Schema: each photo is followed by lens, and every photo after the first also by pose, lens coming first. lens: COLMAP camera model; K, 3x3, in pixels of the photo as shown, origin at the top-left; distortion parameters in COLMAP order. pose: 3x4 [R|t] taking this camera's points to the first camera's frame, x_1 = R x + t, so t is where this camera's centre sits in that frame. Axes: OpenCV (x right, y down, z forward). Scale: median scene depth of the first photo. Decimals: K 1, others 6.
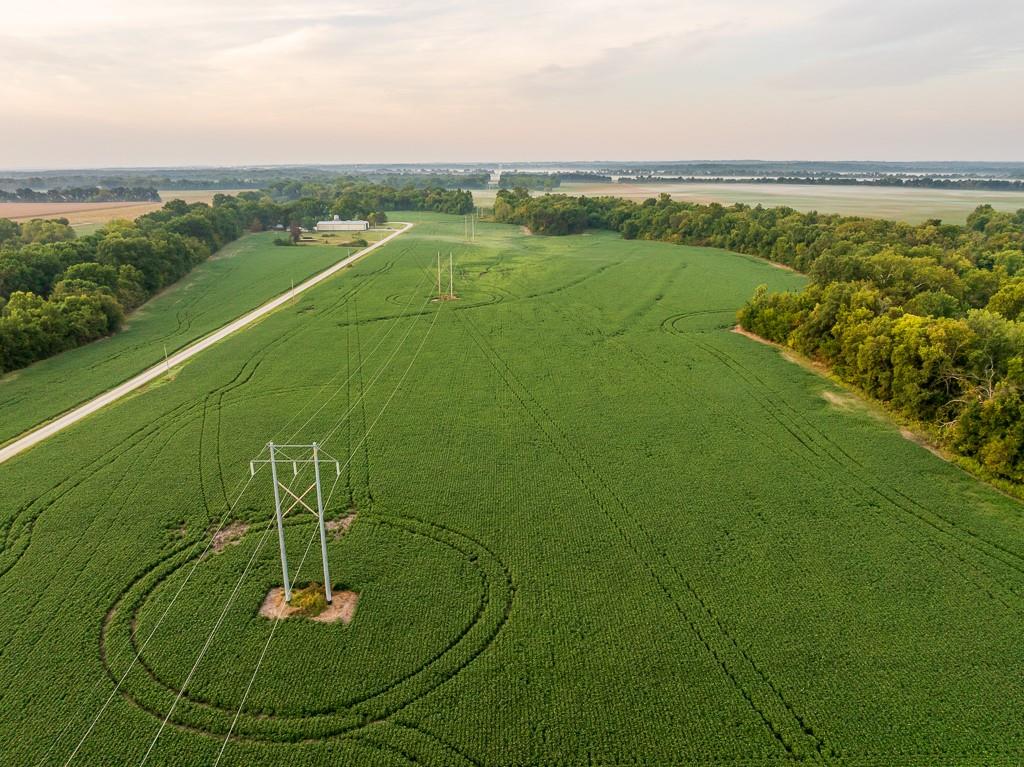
lens RADIAL K [[730.0, 0, 515.0], [0, 730.0, 355.0], [0, 0, 1]] dist [-0.040602, -0.003474]
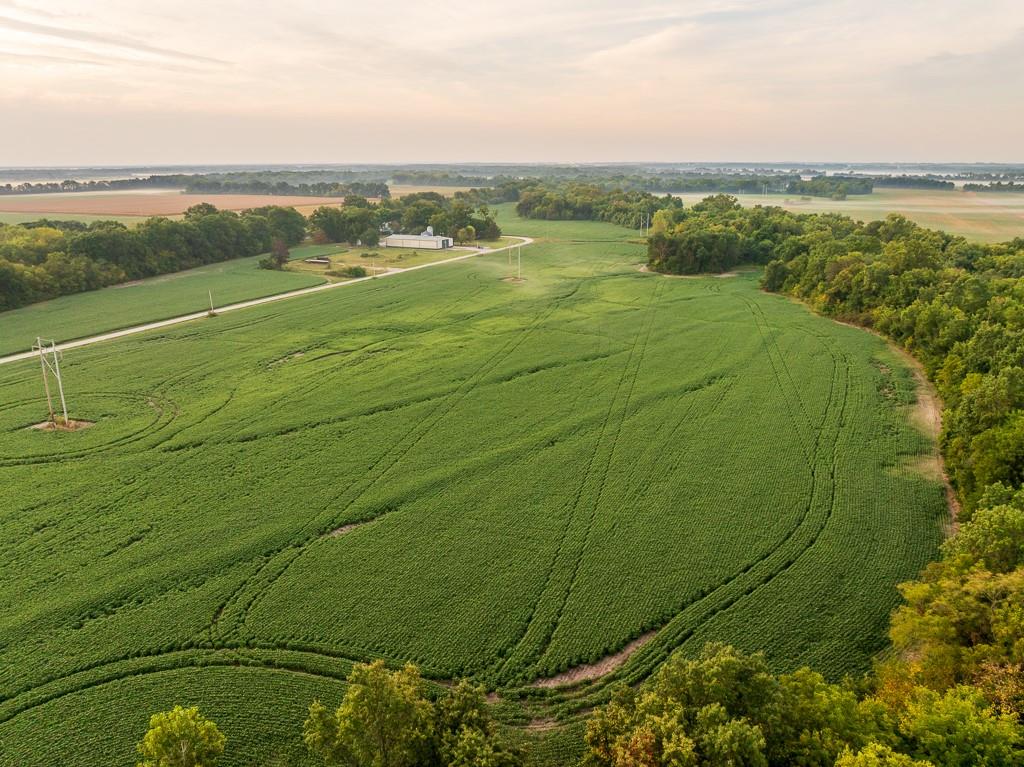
lens RADIAL K [[730.0, 0, 515.0], [0, 730.0, 355.0], [0, 0, 1]] dist [-0.040602, -0.003474]
pose [[0.895165, 0.116564, -0.430223, 0.216425], [-0.115431, 0.992897, 0.028836, -0.094064], [0.430529, 0.023848, 0.902262, 0.351236]]
